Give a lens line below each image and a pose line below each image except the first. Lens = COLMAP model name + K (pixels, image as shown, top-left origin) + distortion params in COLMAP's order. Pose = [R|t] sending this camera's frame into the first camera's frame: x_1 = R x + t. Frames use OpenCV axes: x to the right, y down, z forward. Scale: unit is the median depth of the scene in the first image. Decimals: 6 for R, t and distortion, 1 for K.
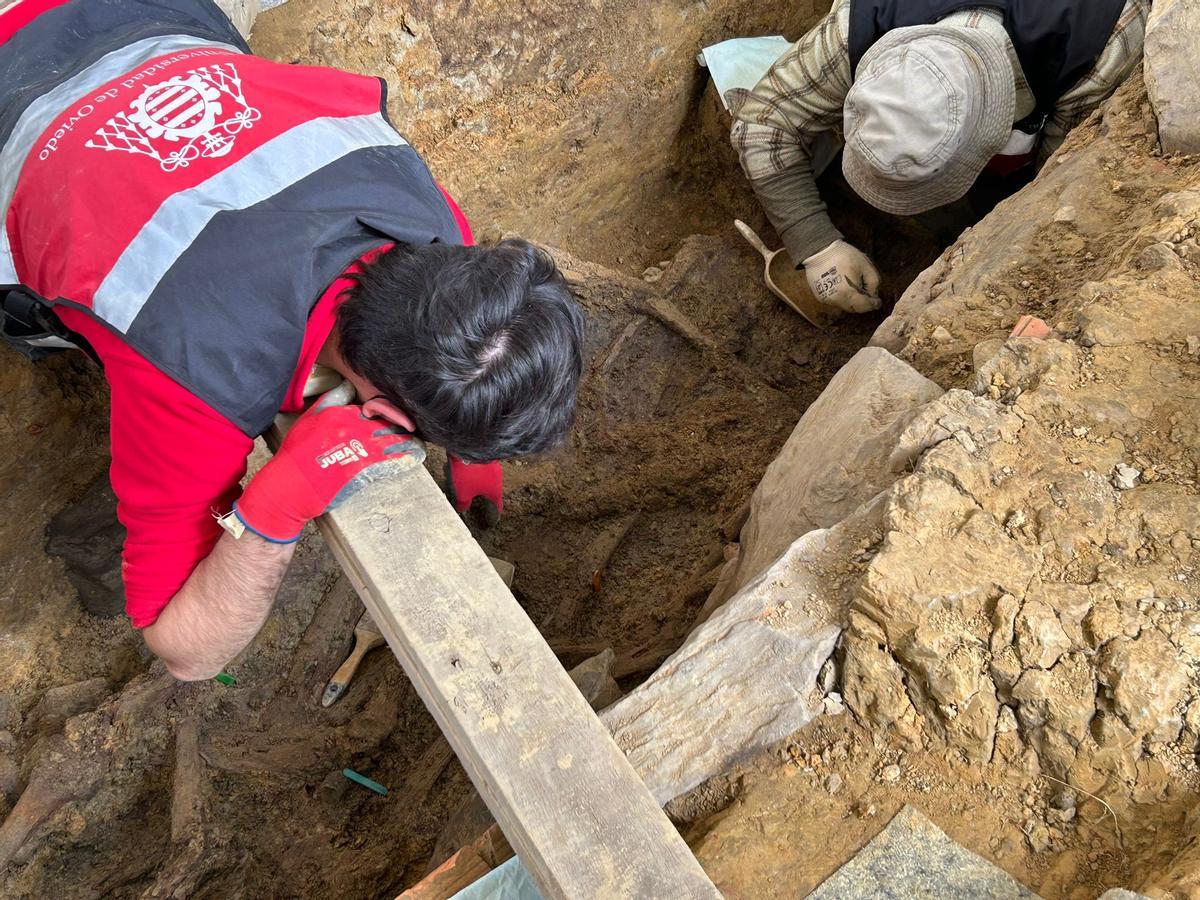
lens RADIAL K [[482.5, 0, 598.8], [0, 482.5, 446.7], [0, 0, 1]] dist [0.001617, 0.000382]
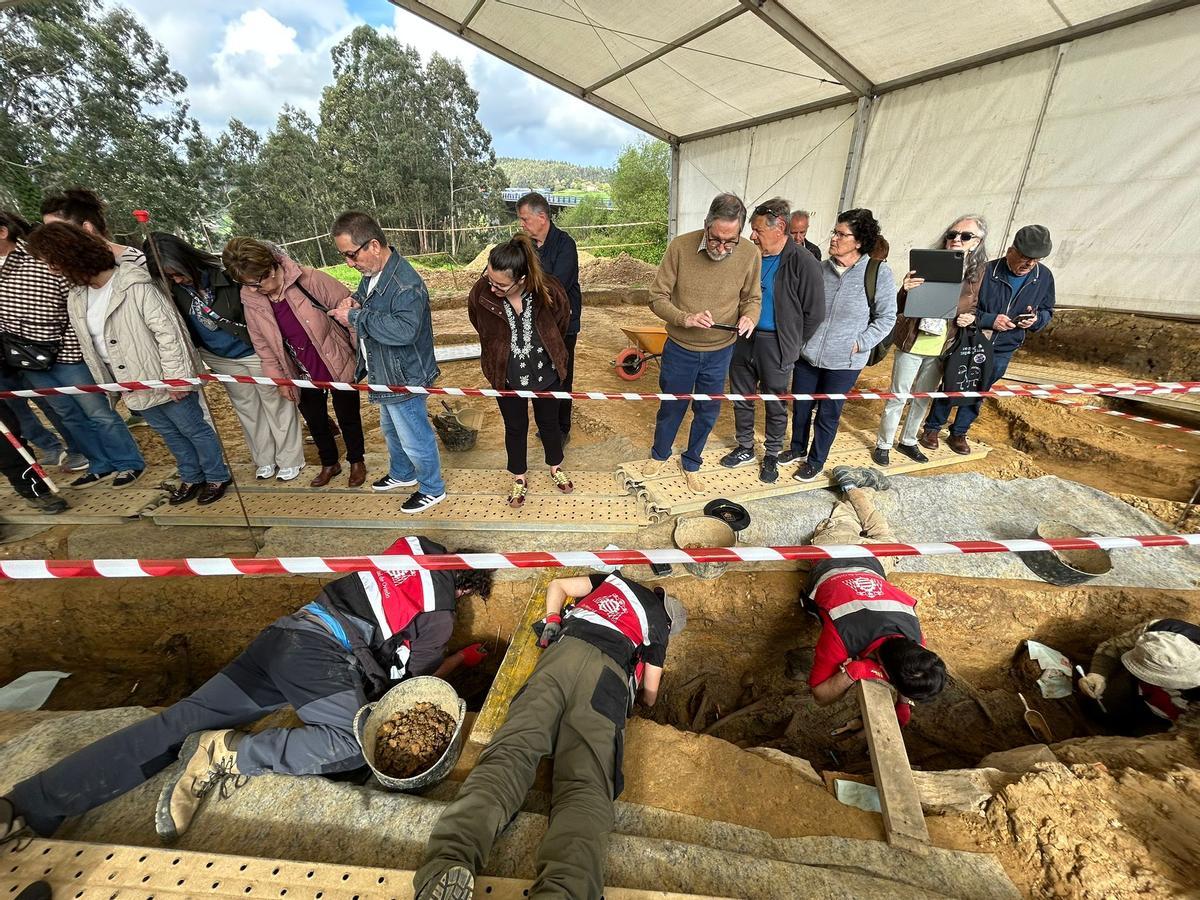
lens RADIAL K [[490.5, 0, 598.7], [0, 490.5, 444.4], [0, 0, 1]] dist [0.001787, -0.000389]
pose [[0.638382, 0.283187, -0.715732, 0.507790], [-0.629772, 0.726795, -0.274147, 1.361067], [0.442556, 0.625759, 0.642317, -4.469296]]
